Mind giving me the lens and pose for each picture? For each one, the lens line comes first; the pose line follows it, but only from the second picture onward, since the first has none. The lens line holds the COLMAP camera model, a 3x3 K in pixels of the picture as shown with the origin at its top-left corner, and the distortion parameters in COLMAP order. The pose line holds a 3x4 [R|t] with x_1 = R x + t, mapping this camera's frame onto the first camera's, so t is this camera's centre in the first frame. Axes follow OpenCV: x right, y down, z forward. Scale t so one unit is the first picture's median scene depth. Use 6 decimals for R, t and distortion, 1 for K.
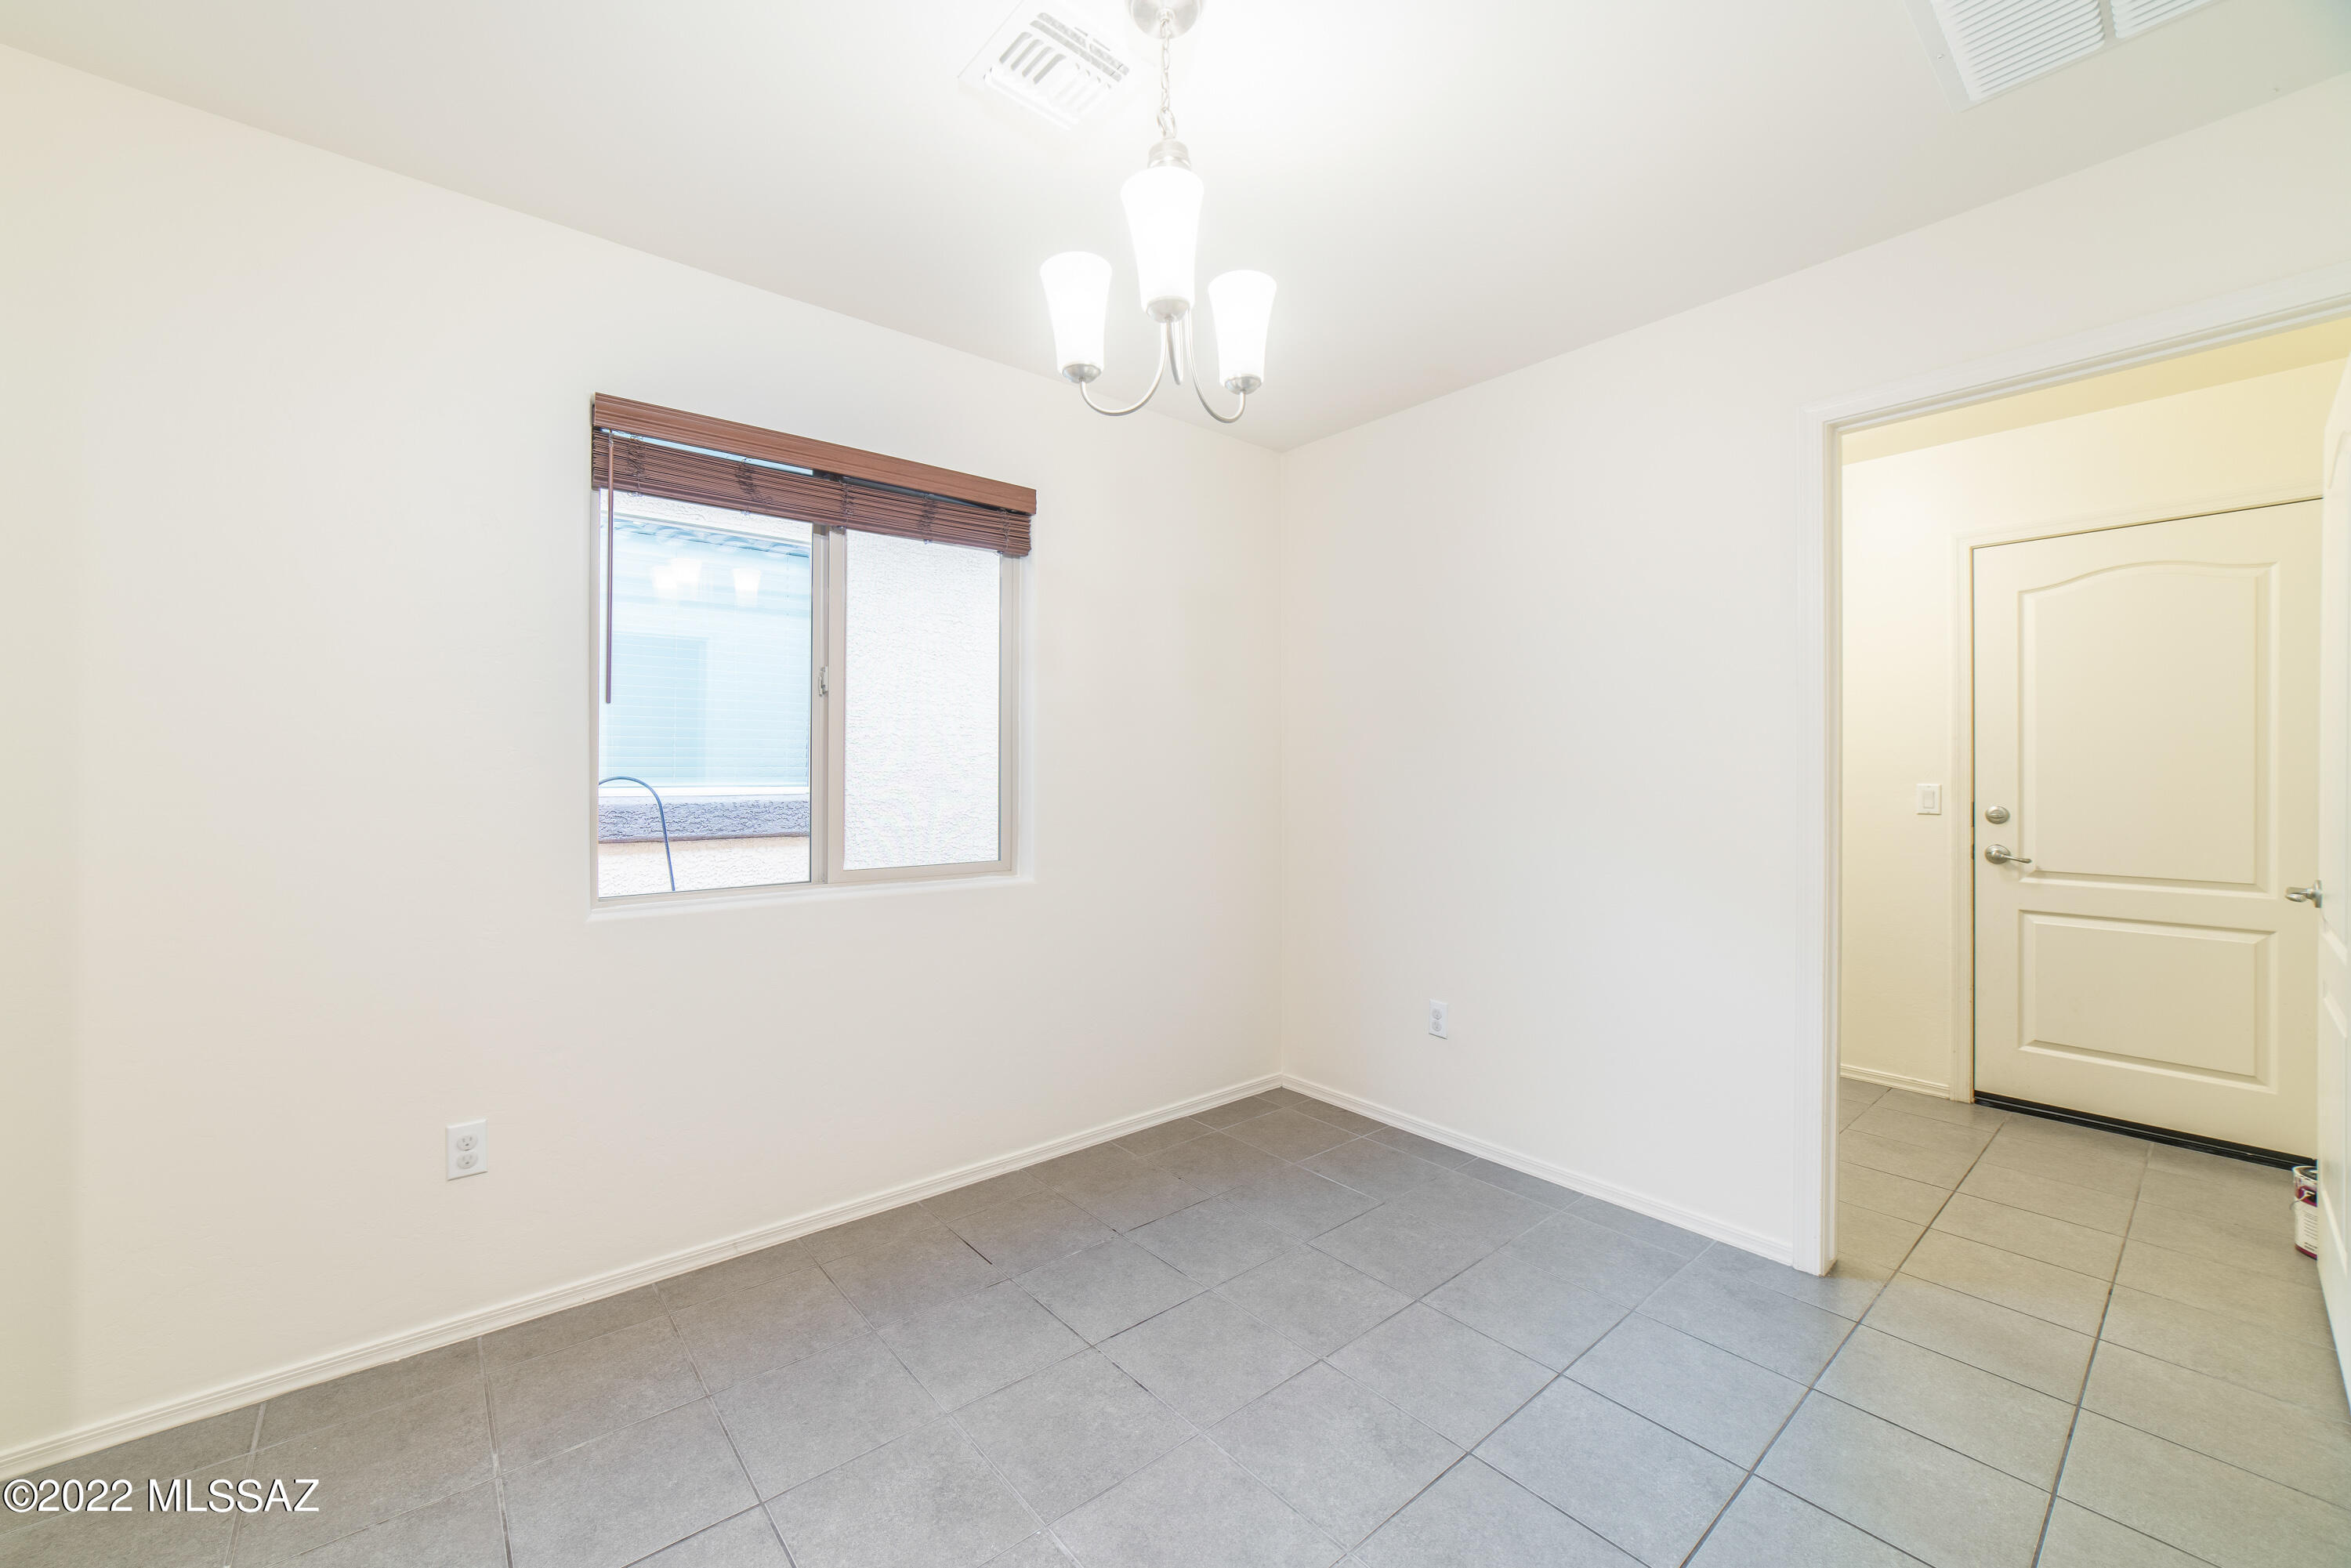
lens RADIAL K [[911.9, 0, 1150.0], [0, 911.9, 775.1], [0, 0, 1]] dist [-0.020870, 0.003190]
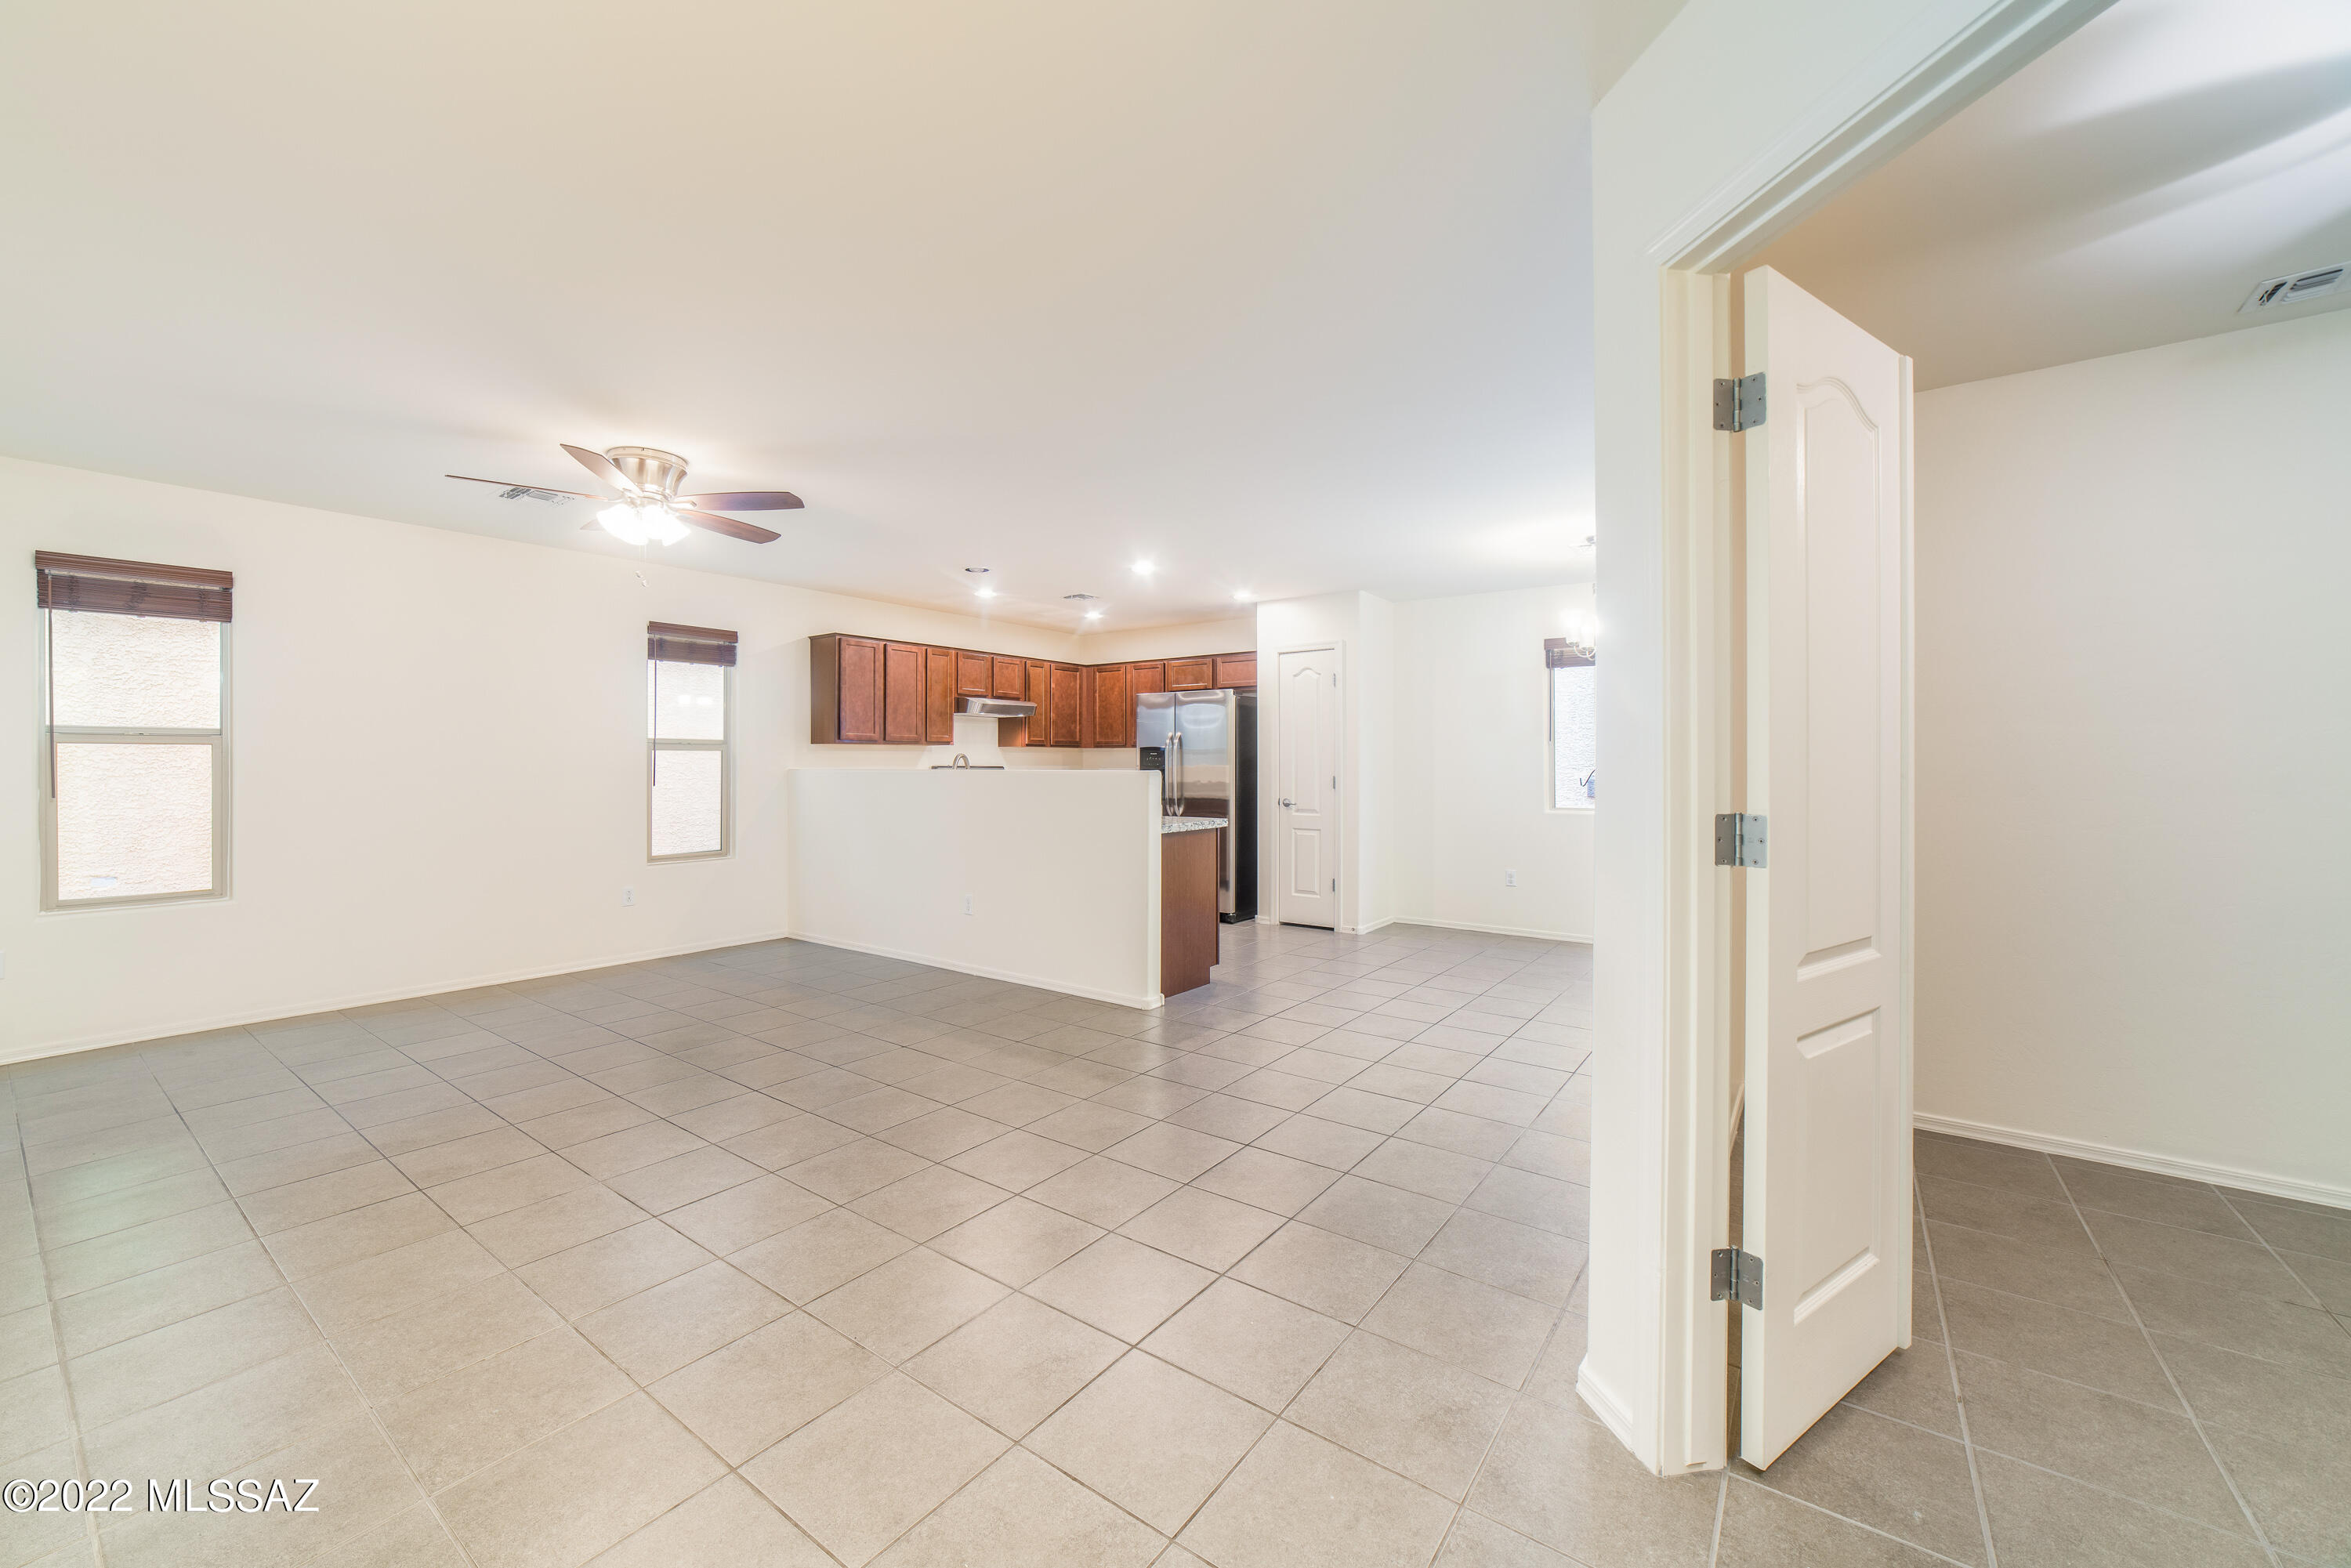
lens RADIAL K [[911.9, 0, 1176.6], [0, 911.9, 765.3], [0, 0, 1]] dist [-0.020870, 0.003190]
pose [[0.265509, 0.005218, -0.964094, 1.467818], [0.001585, 0.999982, 0.005849, -0.013661], [0.964107, -0.003081, 0.265496, -0.736553]]
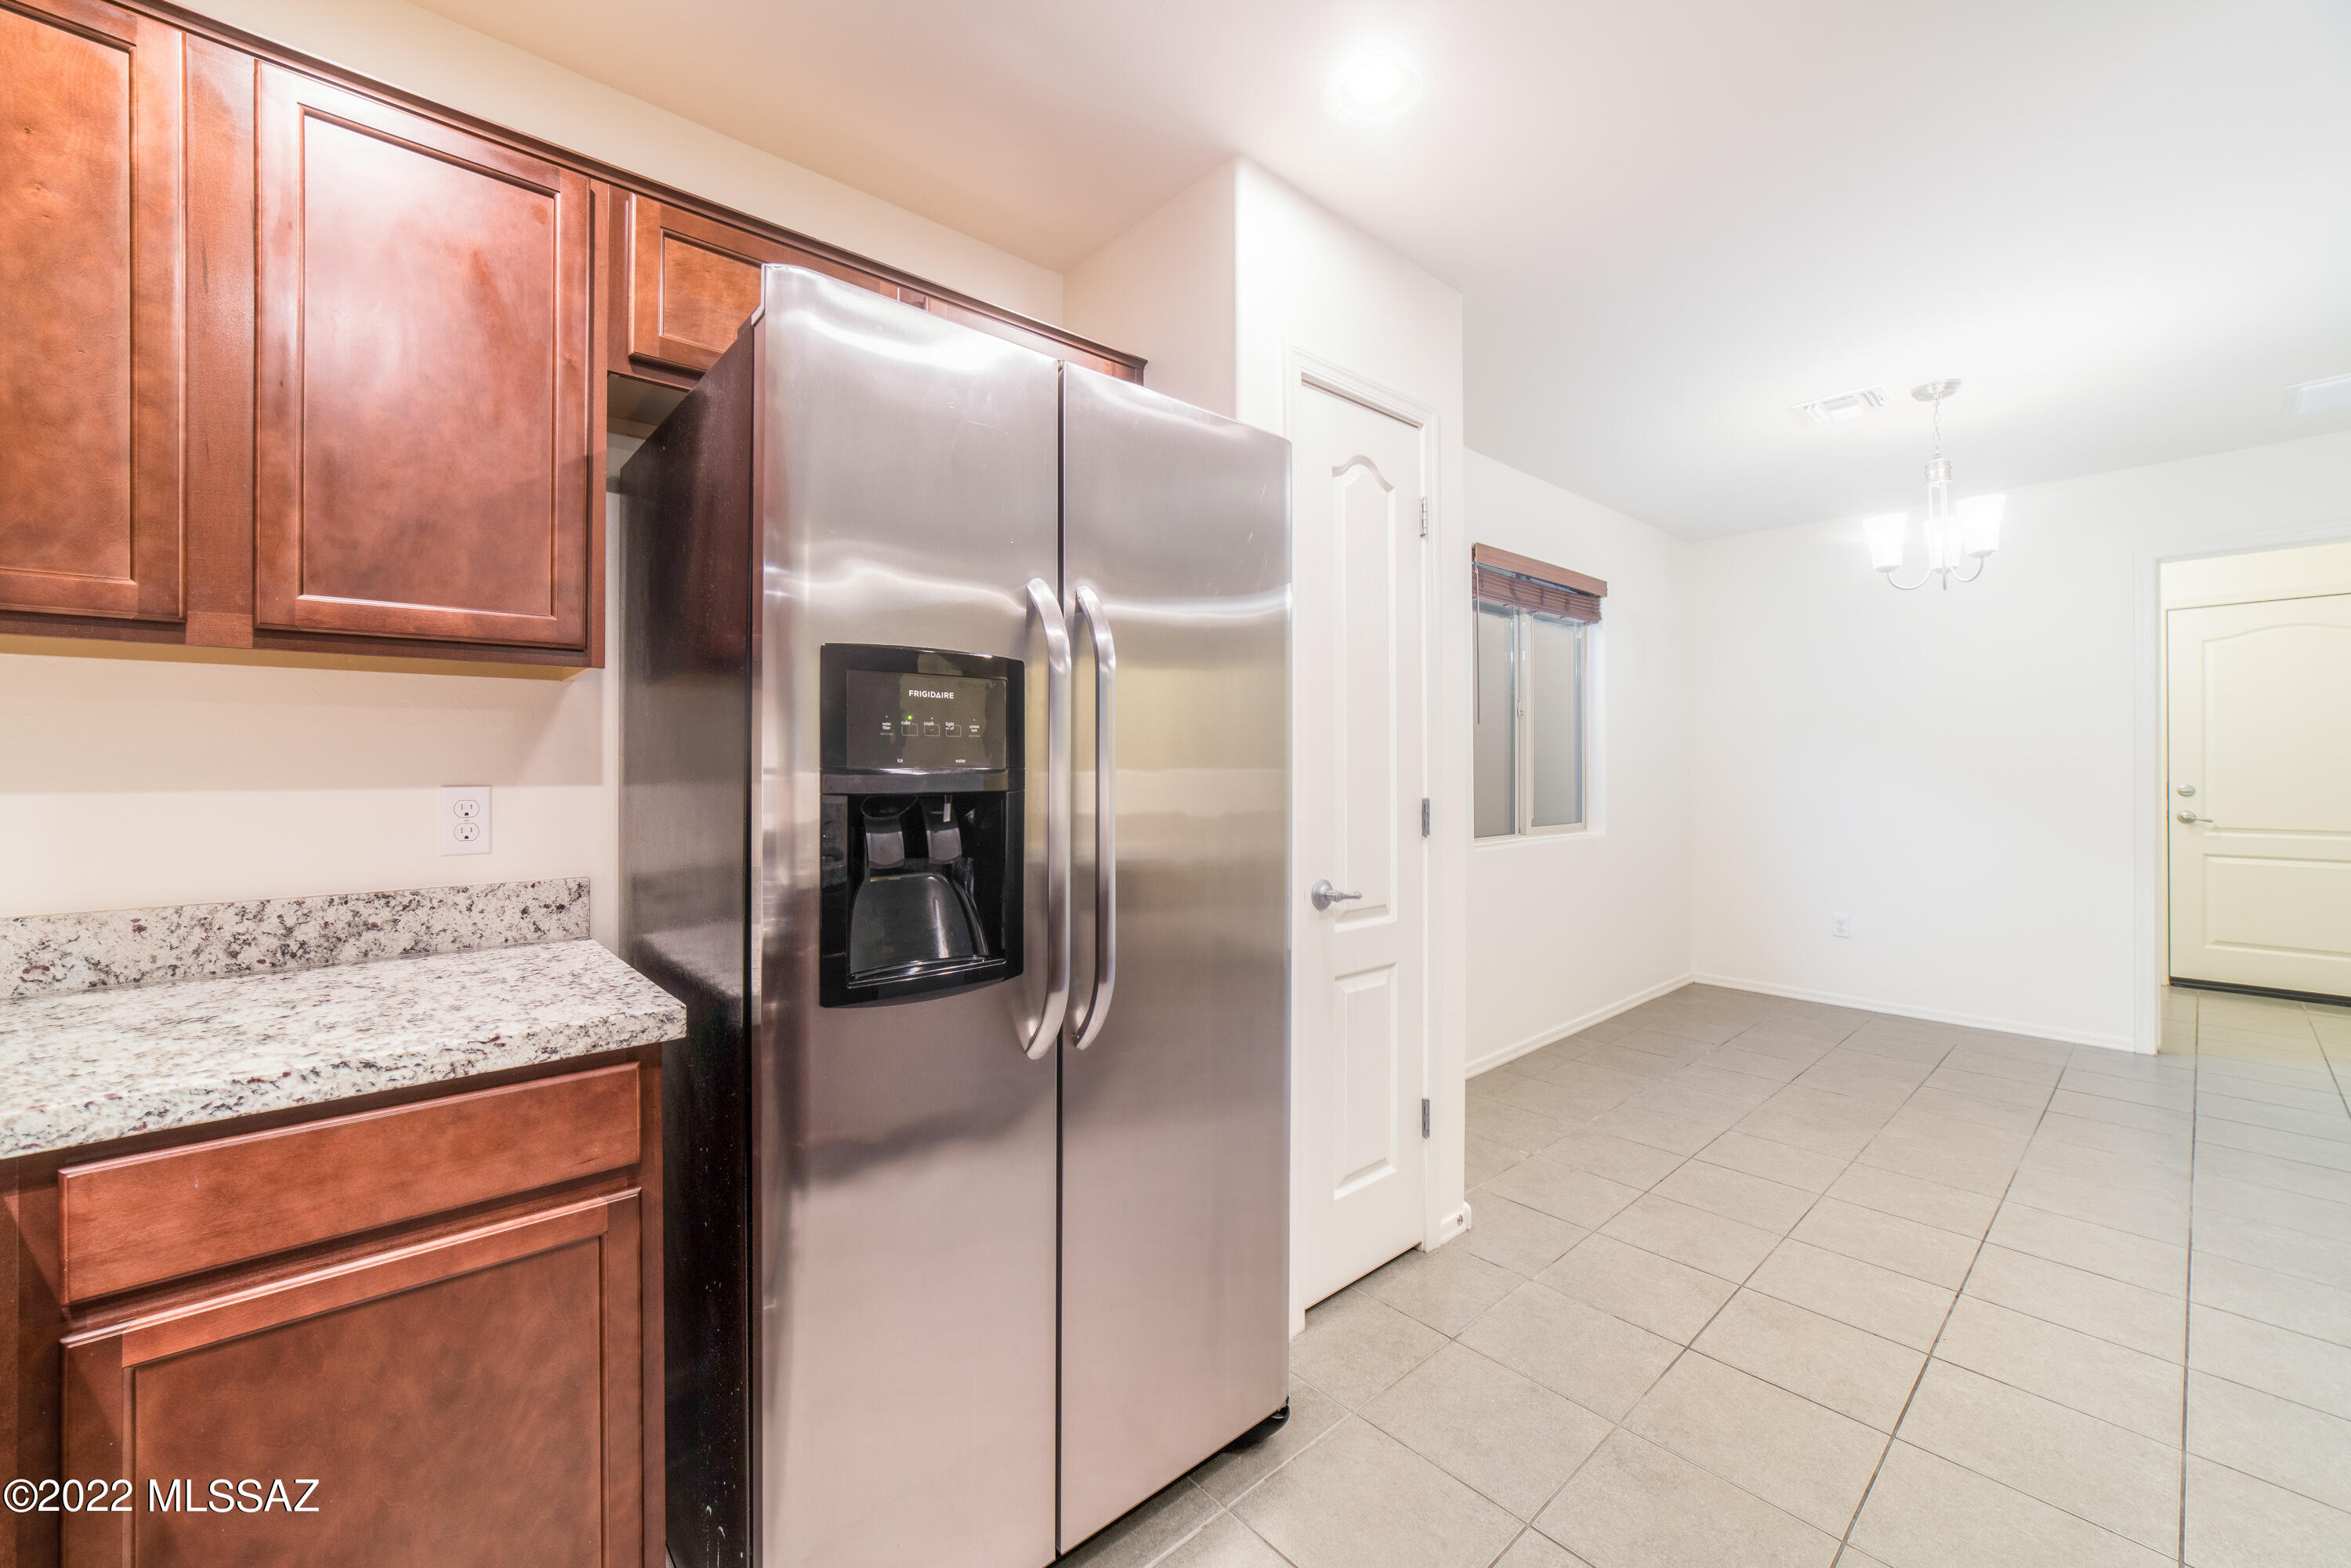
lens RADIAL K [[911.9, 0, 1141.0], [0, 911.9, 768.1], [0, 0, 1]] dist [-0.020870, 0.003190]
pose [[0.999875, -0.003320, 0.015485, -0.935803], [0.003313, 0.999994, 0.000503, 0.000836], [-0.015487, -0.000452, 0.999880, -0.520108]]
